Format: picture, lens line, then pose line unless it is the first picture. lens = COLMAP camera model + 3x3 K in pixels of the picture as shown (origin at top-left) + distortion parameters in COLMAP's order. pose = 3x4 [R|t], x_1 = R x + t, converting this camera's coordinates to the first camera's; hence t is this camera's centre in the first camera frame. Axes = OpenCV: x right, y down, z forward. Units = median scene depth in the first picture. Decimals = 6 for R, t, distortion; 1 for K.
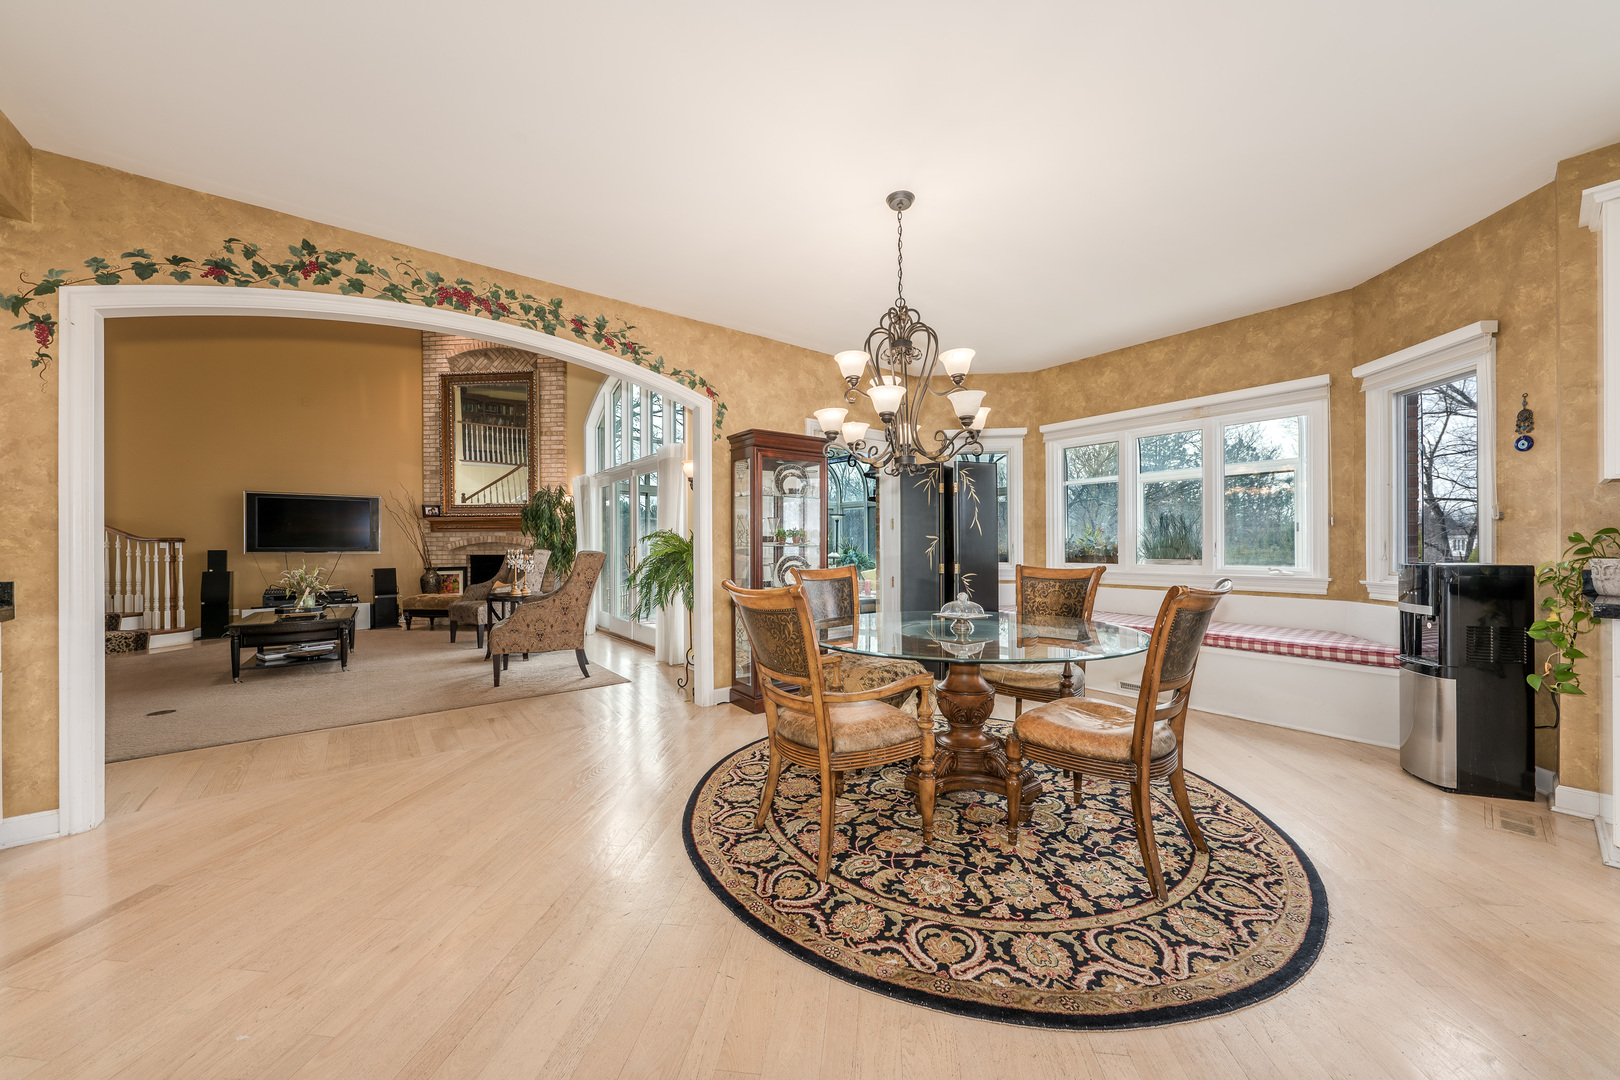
lens RADIAL K [[571.6, 0, 816.6], [0, 571.6, 543.7], [0, 0, 1]] dist [-0.000132, 0.000103]
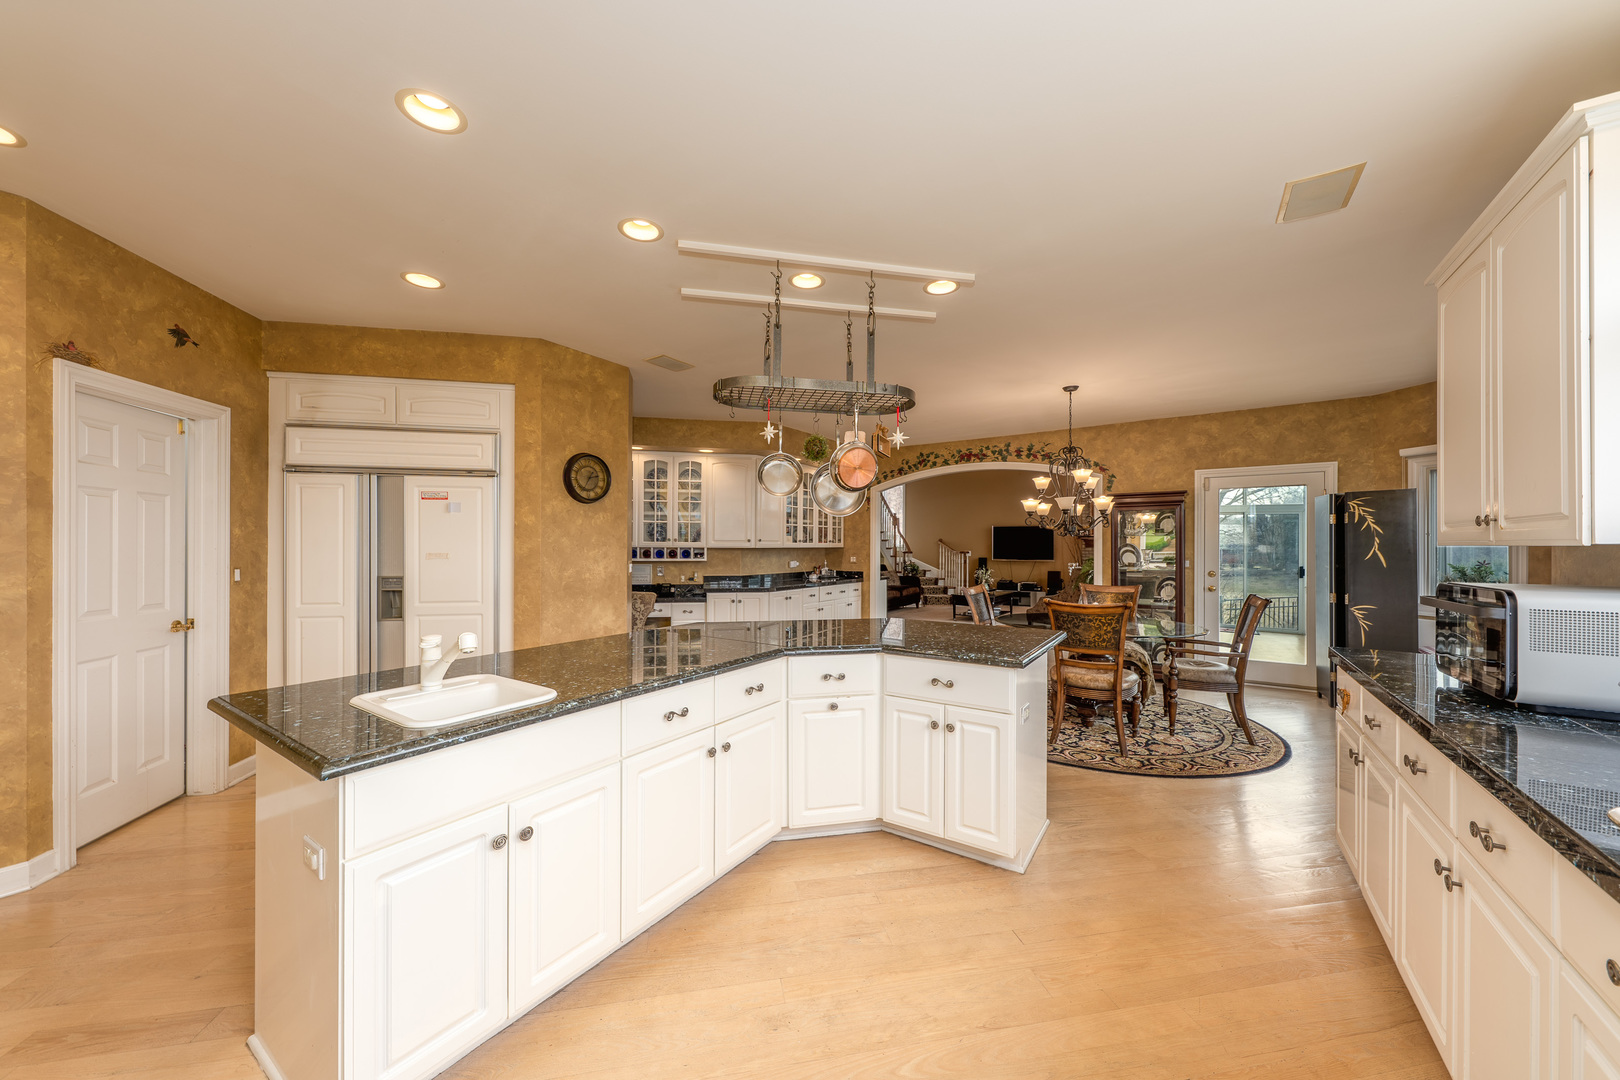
lens RADIAL K [[571.6, 0, 808.8], [0, 571.6, 544.8], [0, 0, 1]] dist [-0.000132, 0.000103]
pose [[0.305375, 0.001801, -0.952230, 0.597374], [-0.002161, 0.999997, 0.001199, -0.033085], [0.952230, 0.001692, 0.305378, -0.135532]]
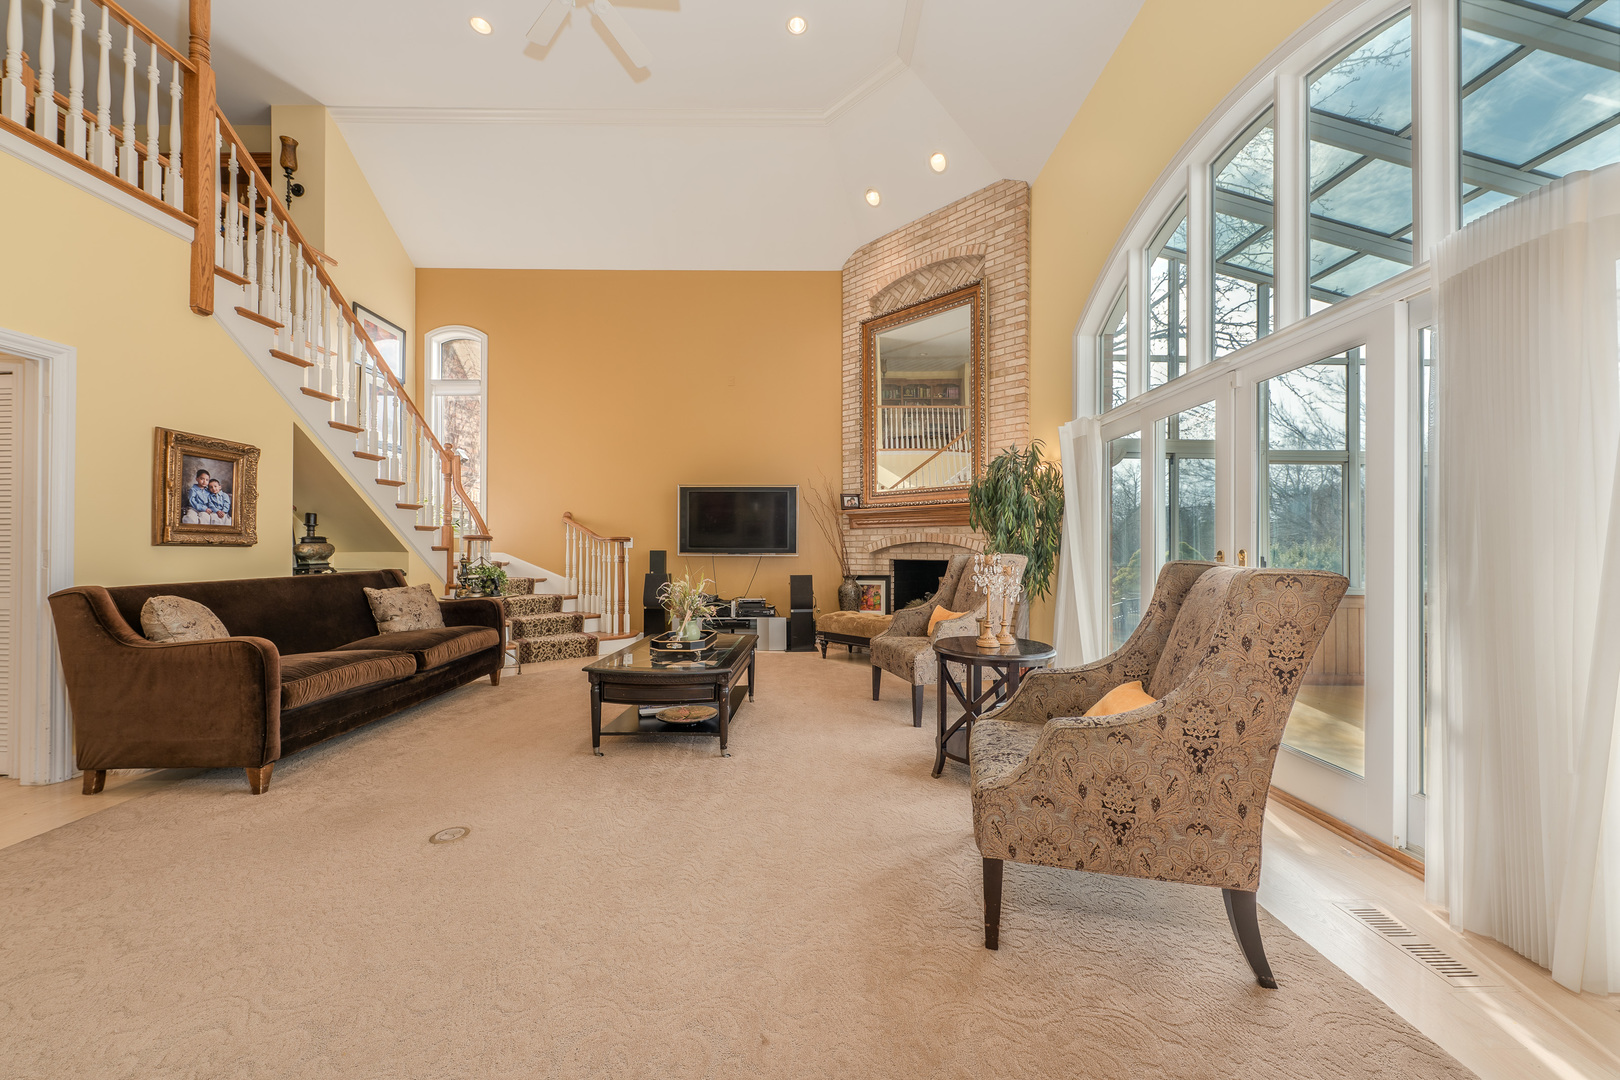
lens RADIAL K [[591.2, 0, 805.1], [0, 591.2, 543.8], [0, 0, 1]] dist [0.001157, 0.000081]
pose [[0.780168, 0.000927, -0.625569, -0.268401], [-0.003230, 0.999992, -0.002547, 0.001980], [0.625562, 0.004008, 0.780165, 0.408917]]
